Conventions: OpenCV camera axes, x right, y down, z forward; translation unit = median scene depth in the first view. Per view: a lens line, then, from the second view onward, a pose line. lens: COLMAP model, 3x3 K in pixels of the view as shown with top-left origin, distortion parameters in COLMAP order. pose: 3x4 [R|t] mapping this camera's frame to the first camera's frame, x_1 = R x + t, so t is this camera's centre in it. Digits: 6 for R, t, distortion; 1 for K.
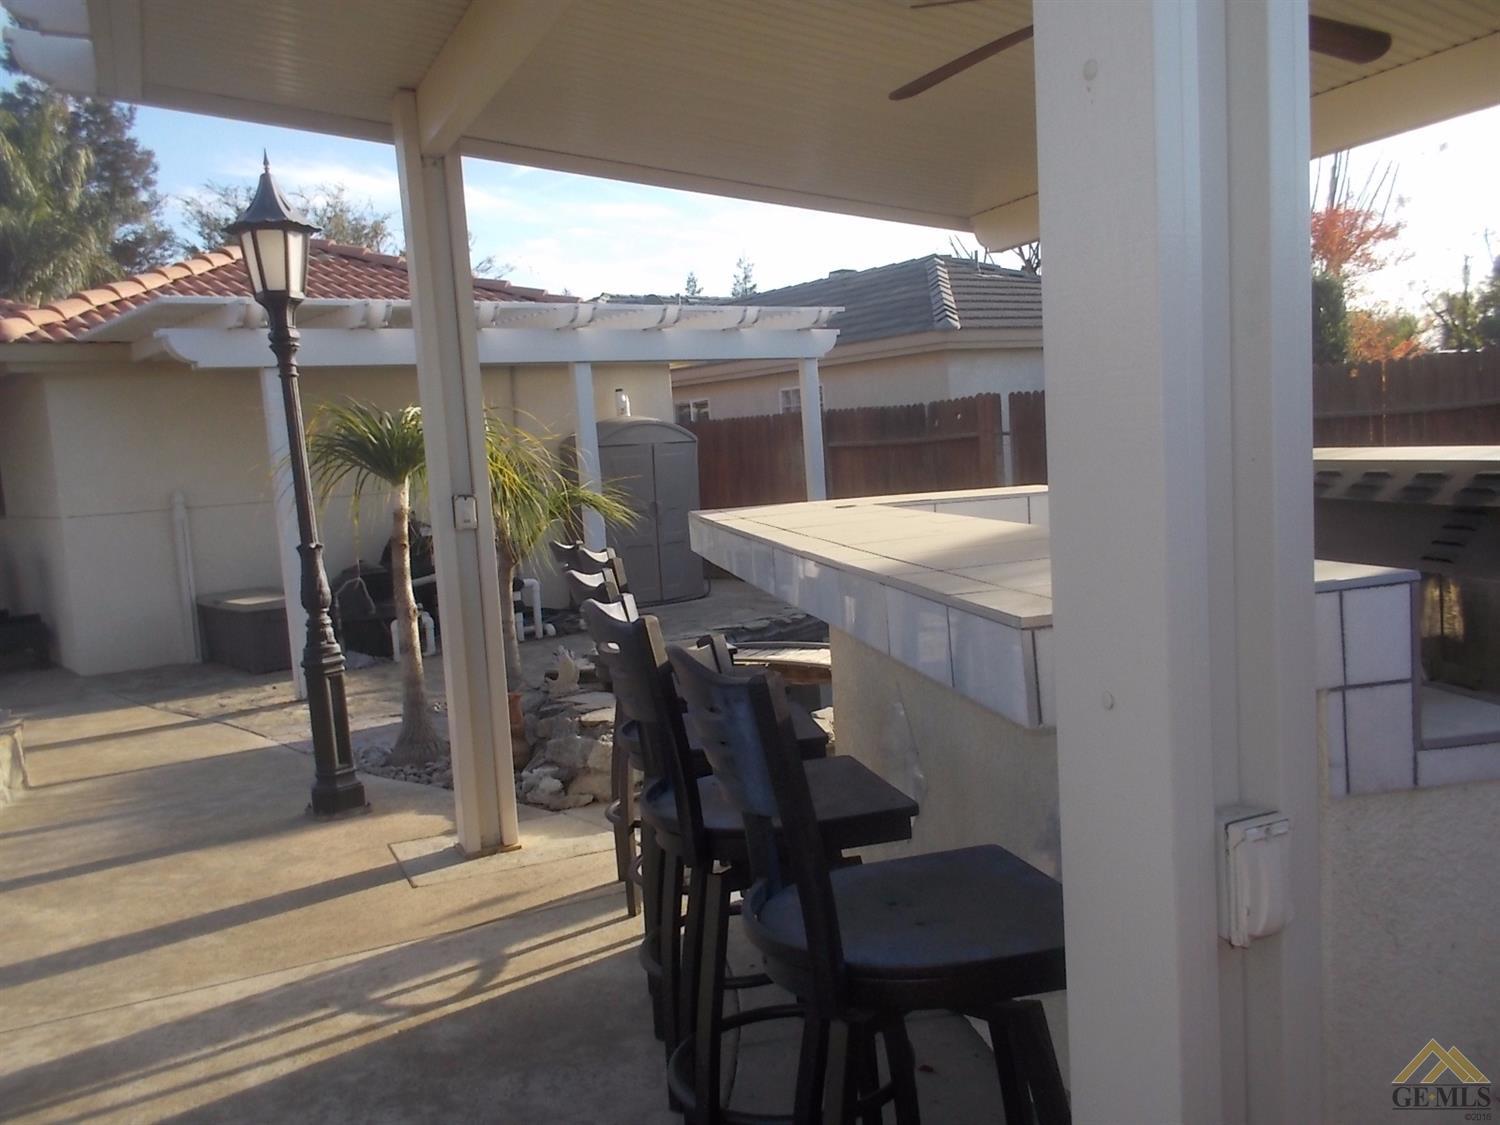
lens RADIAL K [[1305.8, 0, 773.3], [0, 1305.8, 547.1], [0, 0, 1]] dist [0.072853, -0.111743]
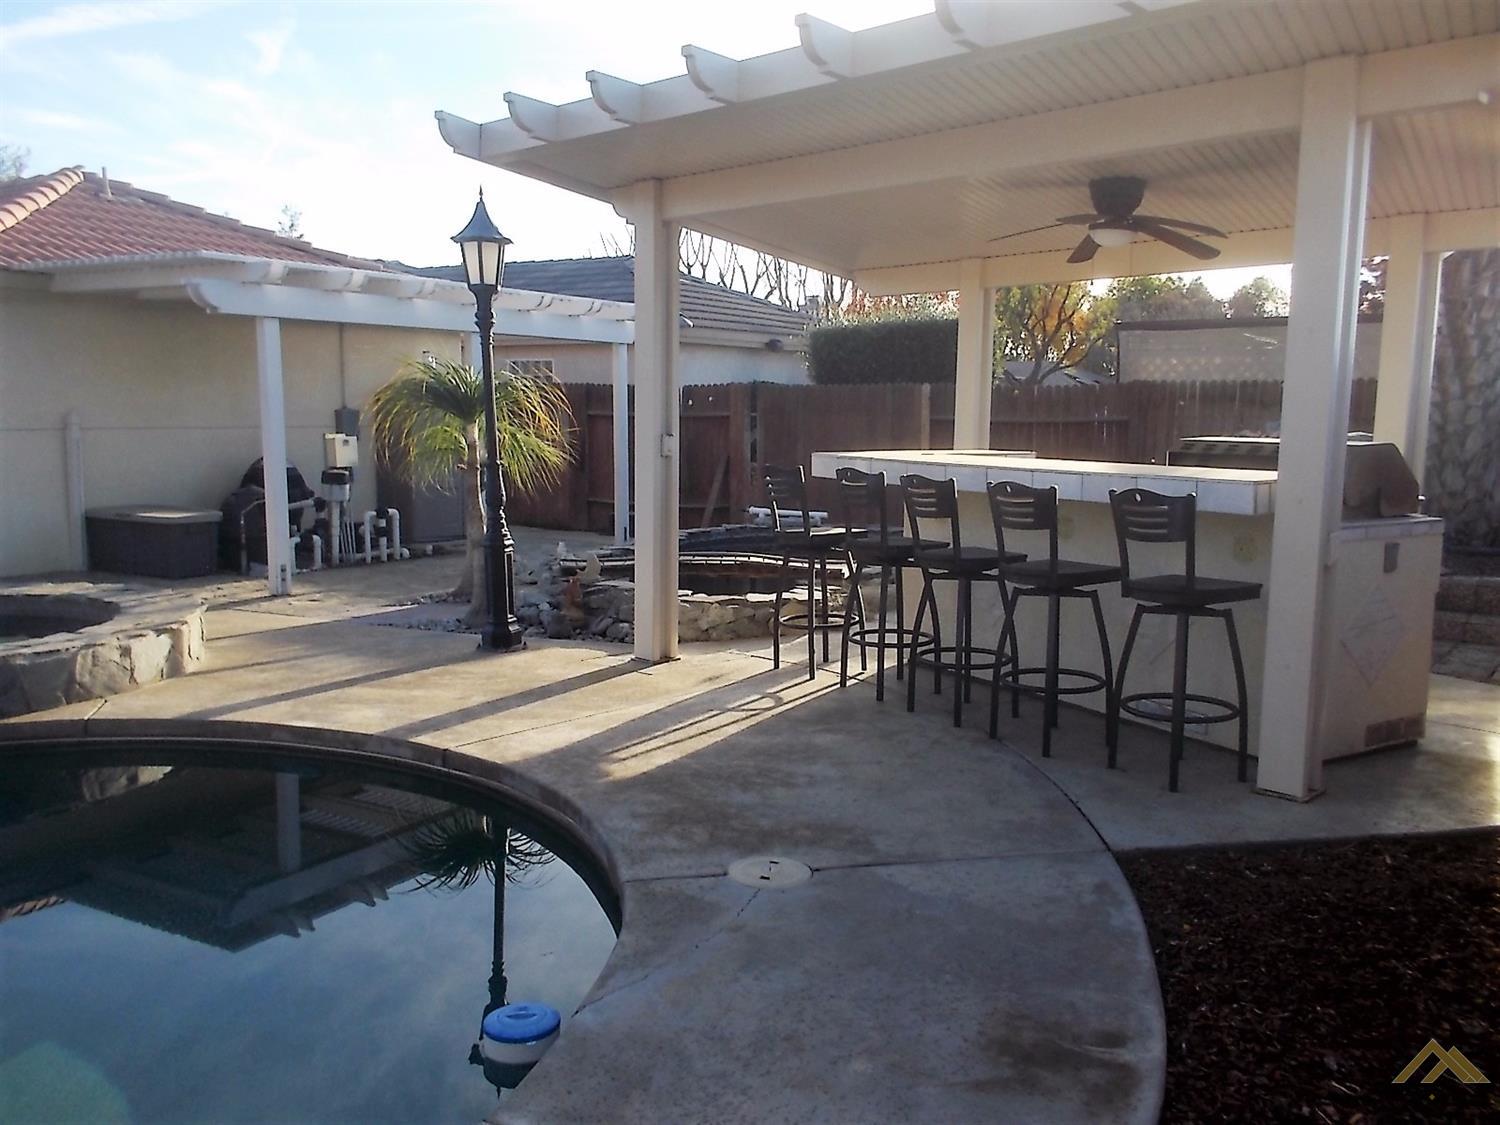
lens RADIAL K [[1305.8, 0, 779.4], [0, 1305.8, 572.1], [0, 0, 1]] dist [0.072853, -0.111743]
pose [[0.924543, 0.026929, 0.380124, -0.602301], [-0.040935, 0.998746, 0.028808, 0.063247], [-0.378872, -0.042195, 0.924487, -0.449466]]
